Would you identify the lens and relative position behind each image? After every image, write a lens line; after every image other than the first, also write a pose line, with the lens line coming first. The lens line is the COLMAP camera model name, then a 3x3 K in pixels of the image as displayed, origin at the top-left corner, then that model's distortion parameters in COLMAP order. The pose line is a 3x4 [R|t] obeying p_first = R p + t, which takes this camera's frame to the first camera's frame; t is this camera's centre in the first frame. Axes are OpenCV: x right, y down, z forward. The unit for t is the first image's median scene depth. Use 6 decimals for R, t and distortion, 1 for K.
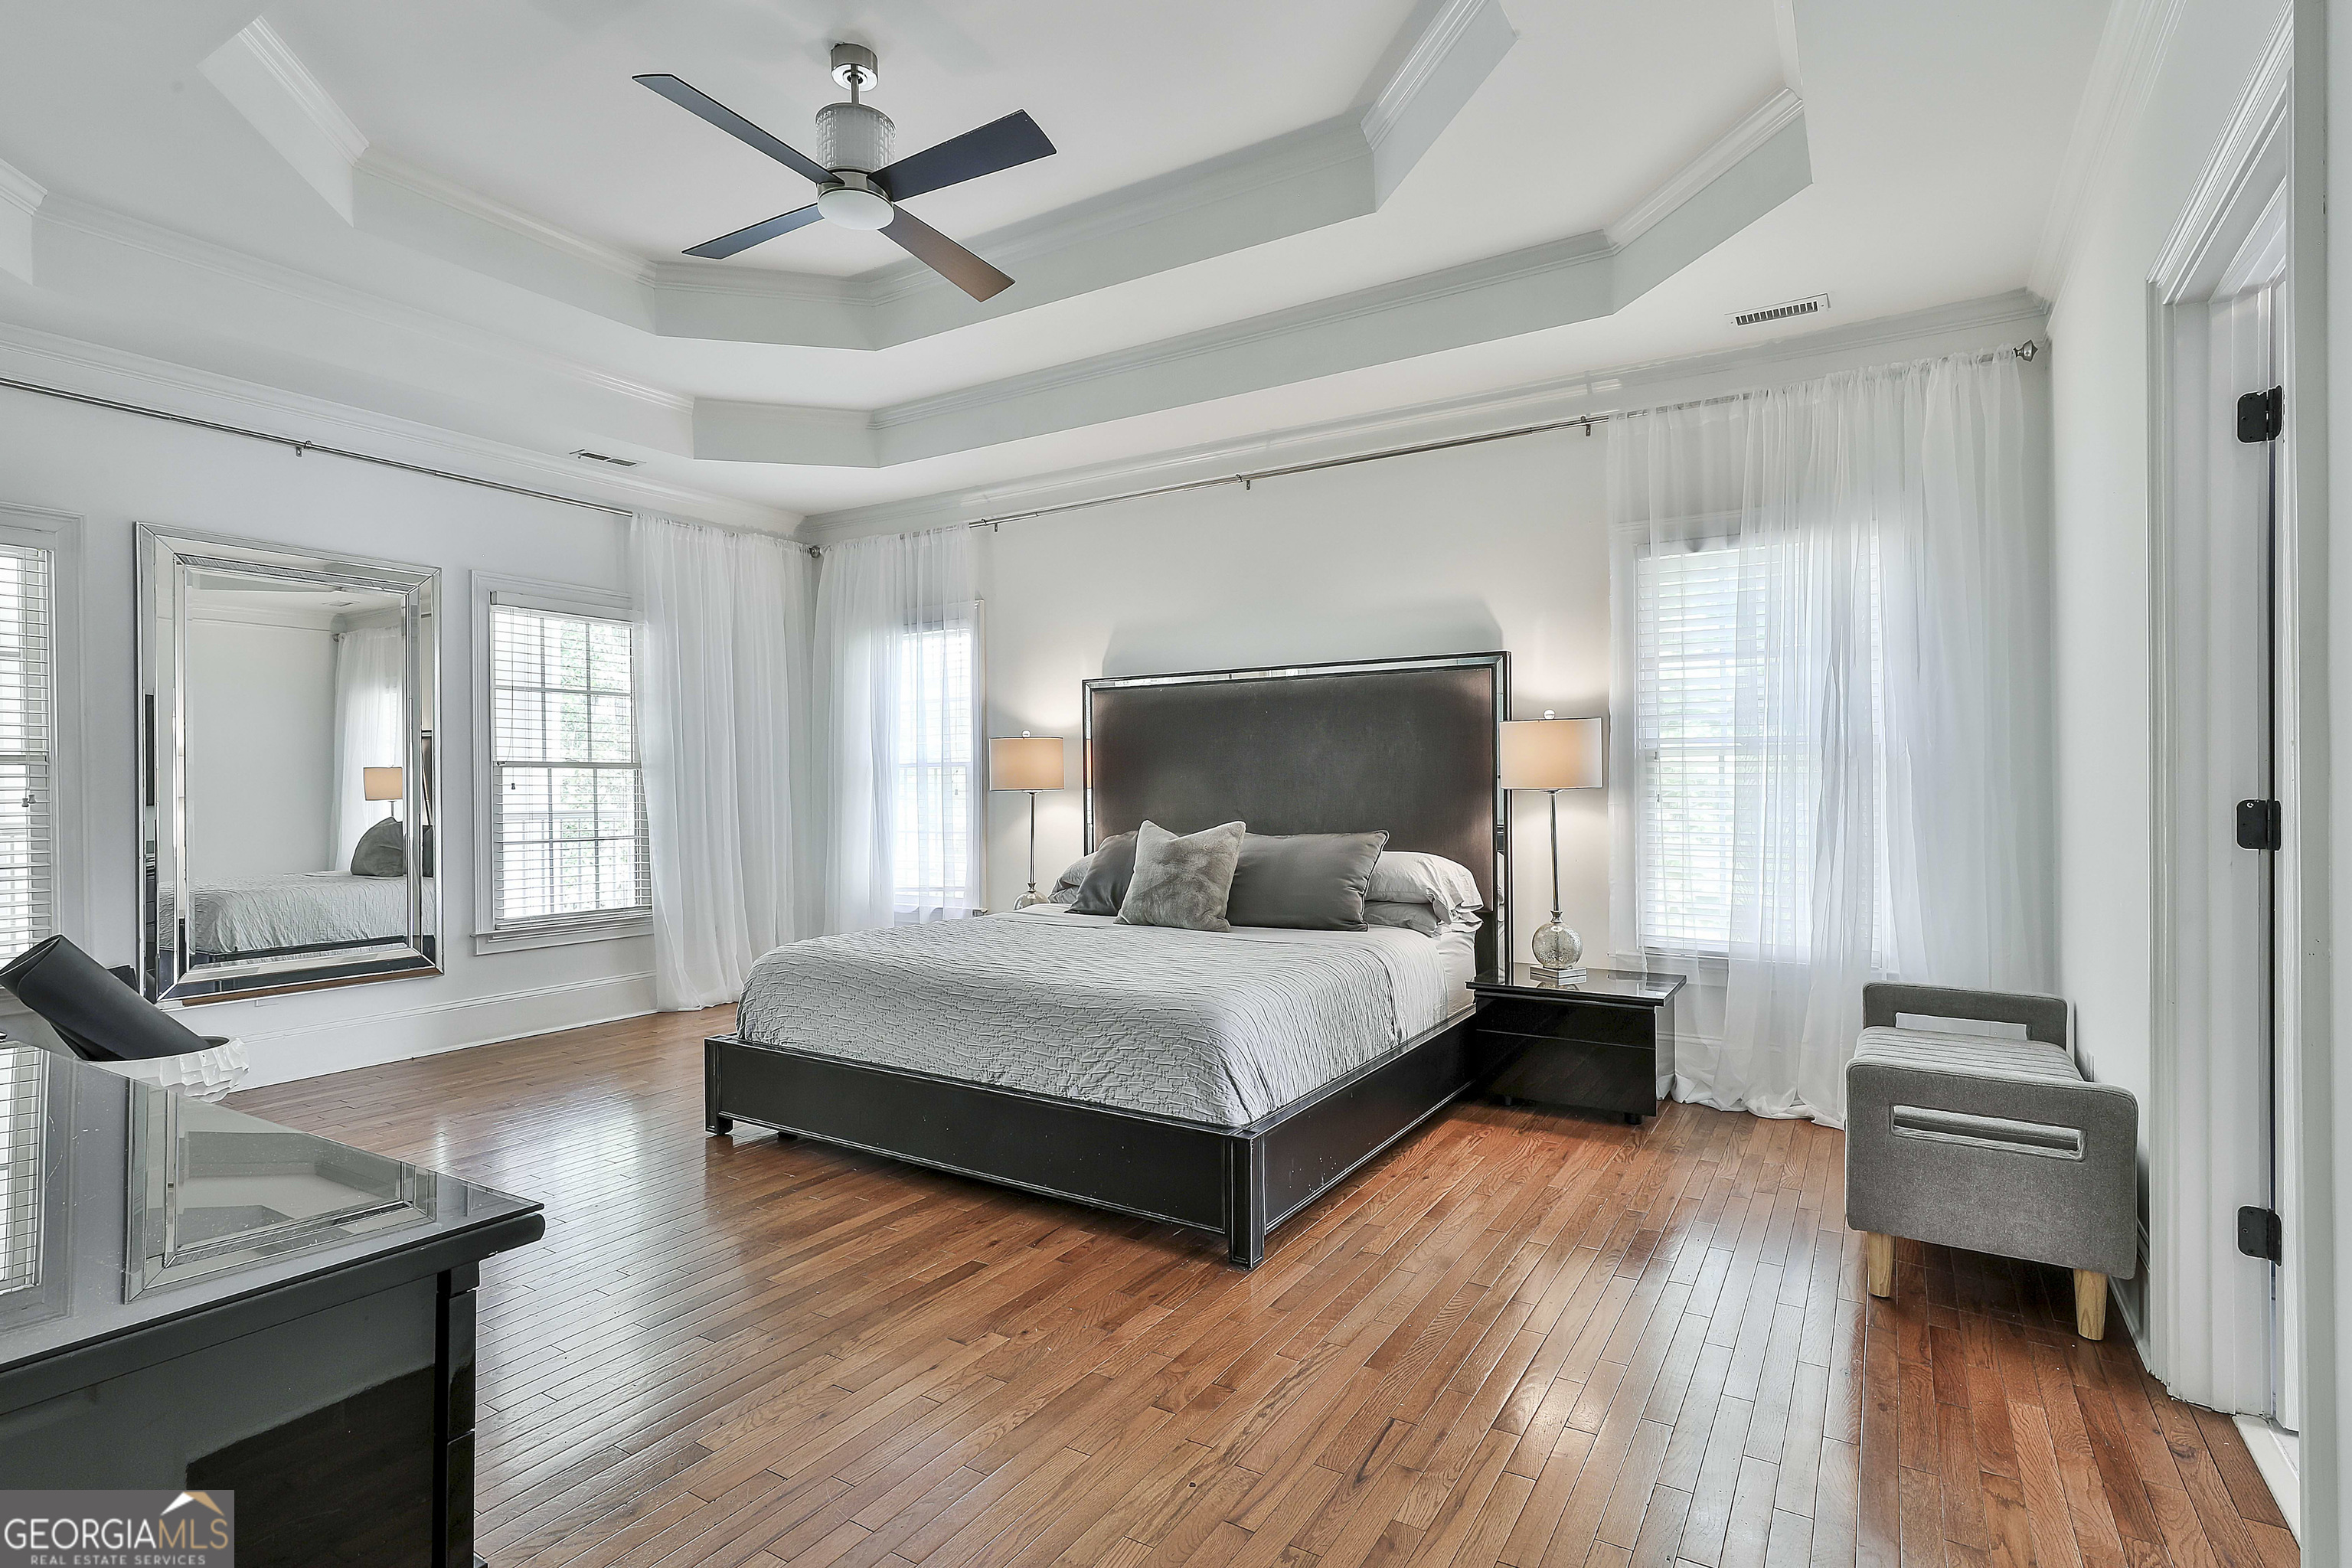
lens RADIAL K [[1148.0, 0, 1159.4], [0, 1148.0, 785.0], [0, 0, 1]] dist [-0.001179, -0.000135]
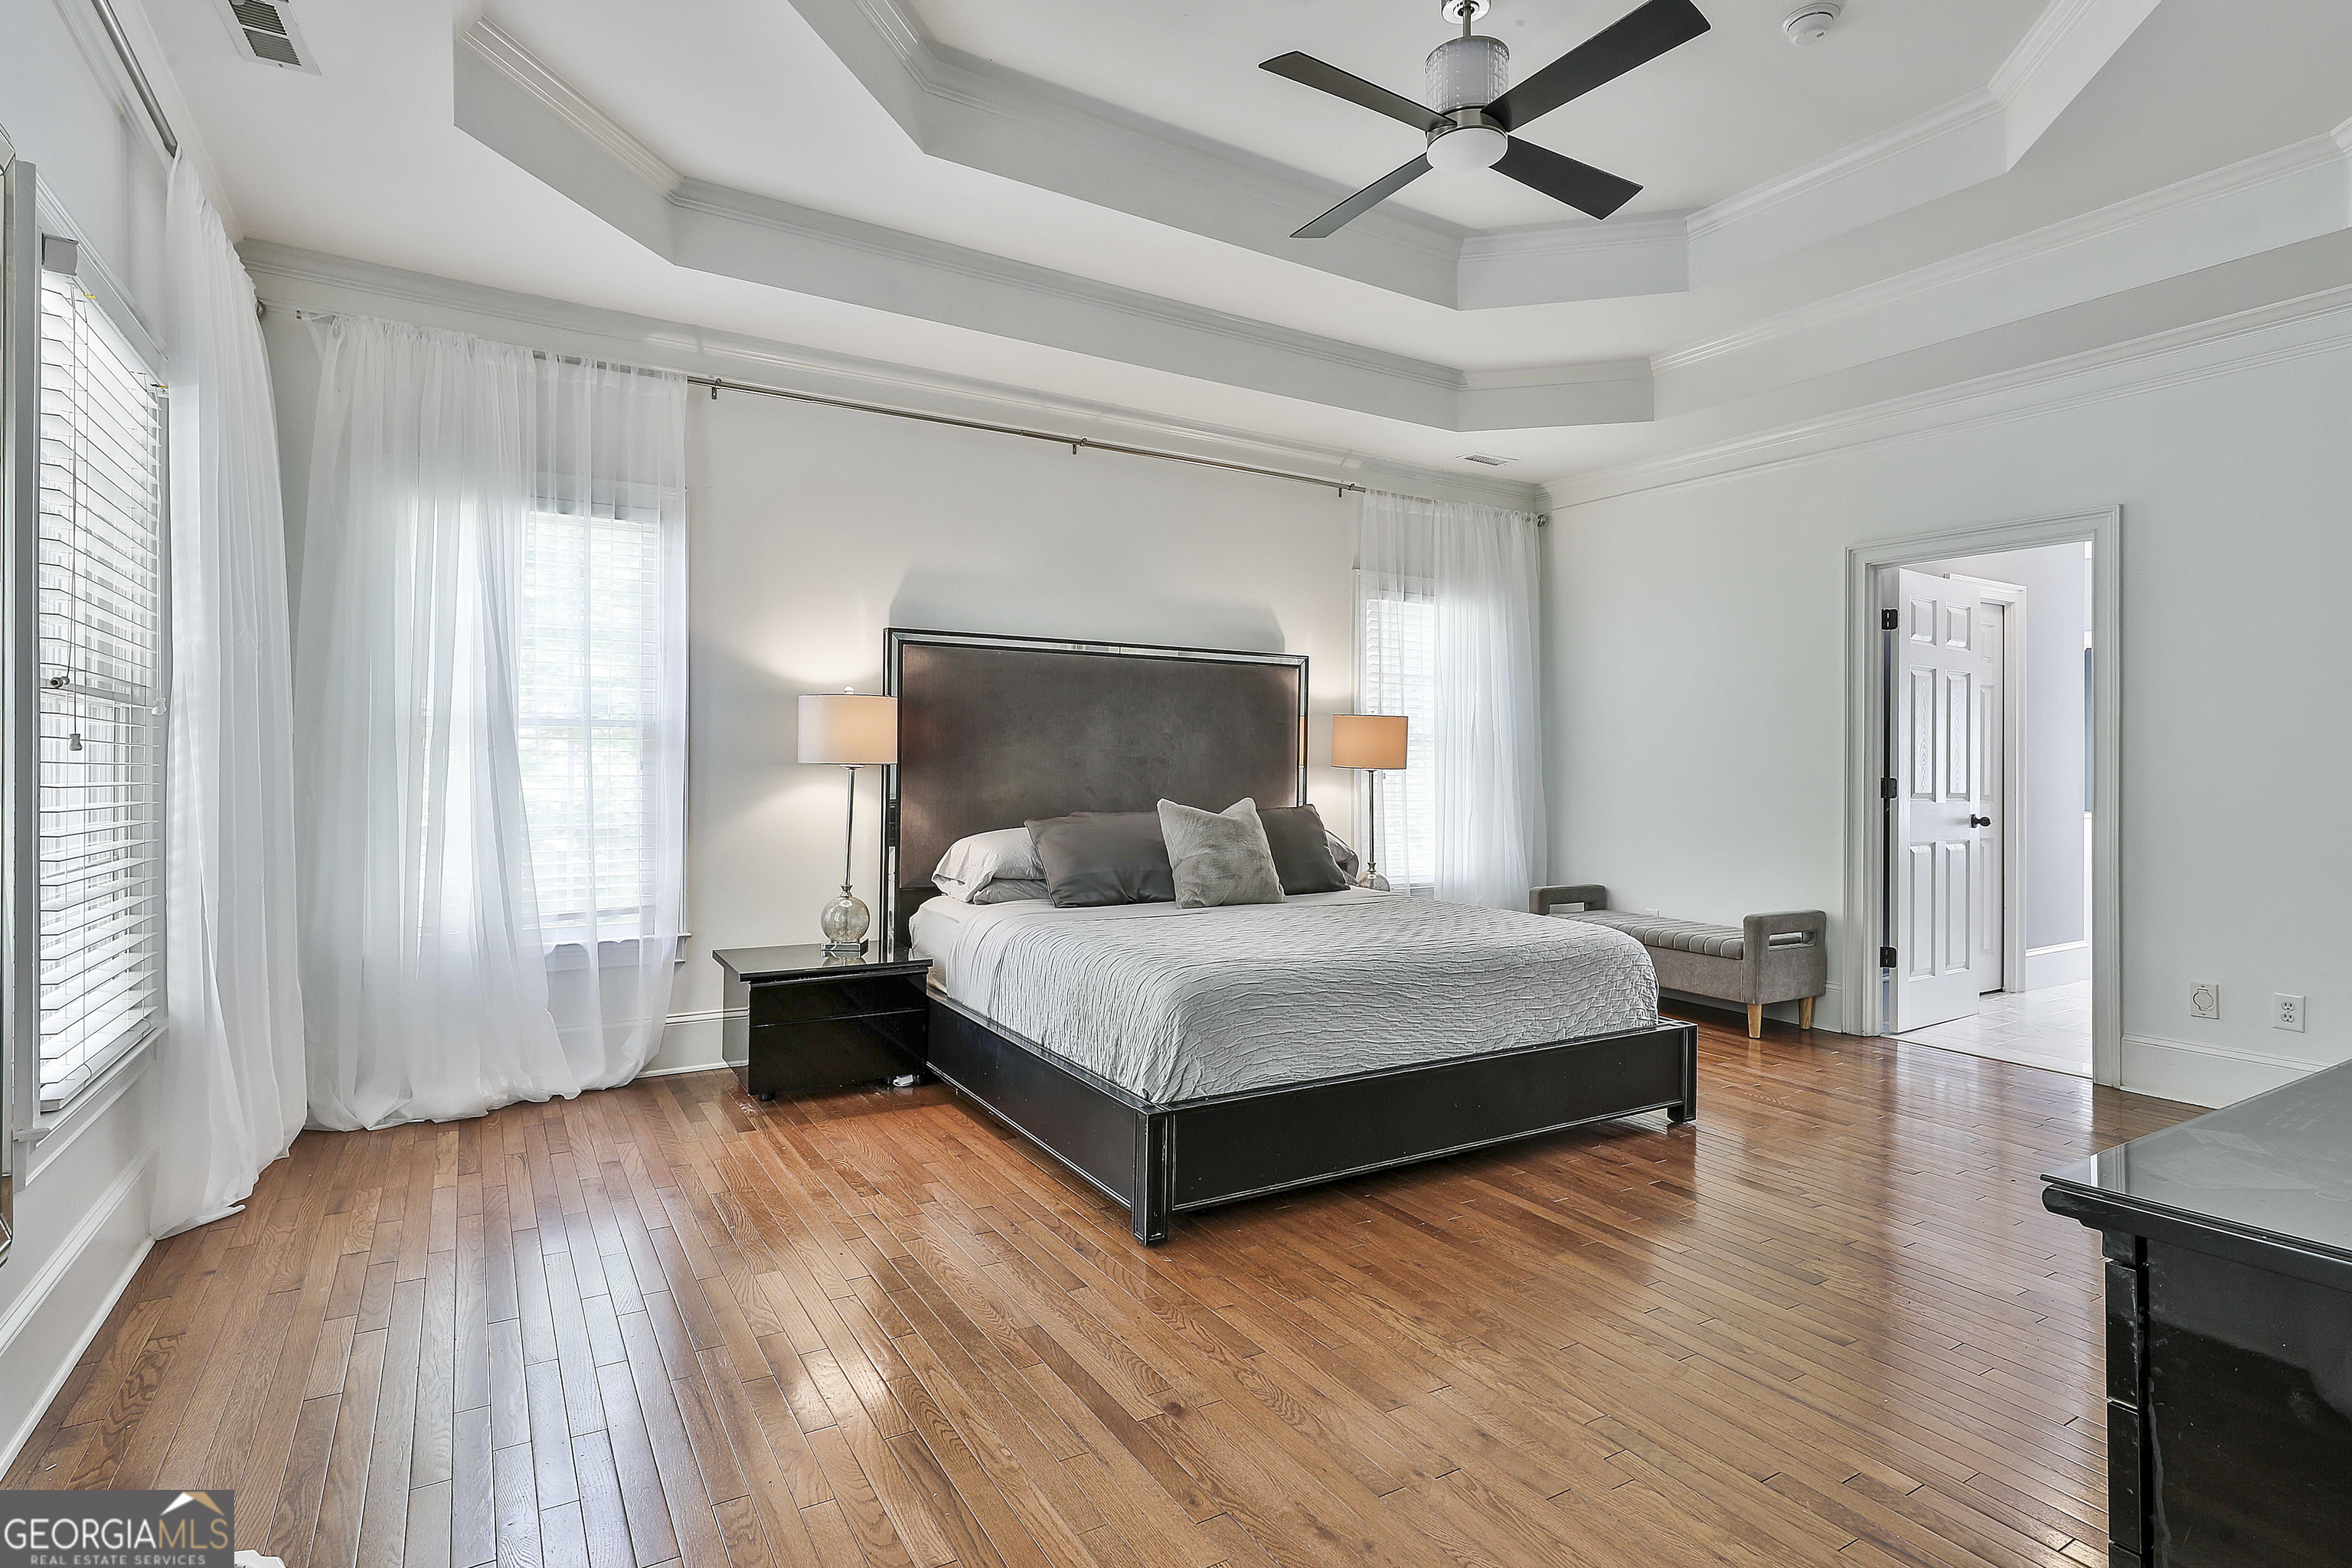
lens RADIAL K [[1165.8, 0, 1174.9], [0, 1165.8, 762.5], [0, 0, 1]] dist [-0.000158, 0.000367]
pose [[0.452542, 0.009645, 0.891691, -0.945982], [-0.012881, 0.999908, -0.004279, 0.004753], [-0.891650, -0.009549, 0.452624, 0.603777]]
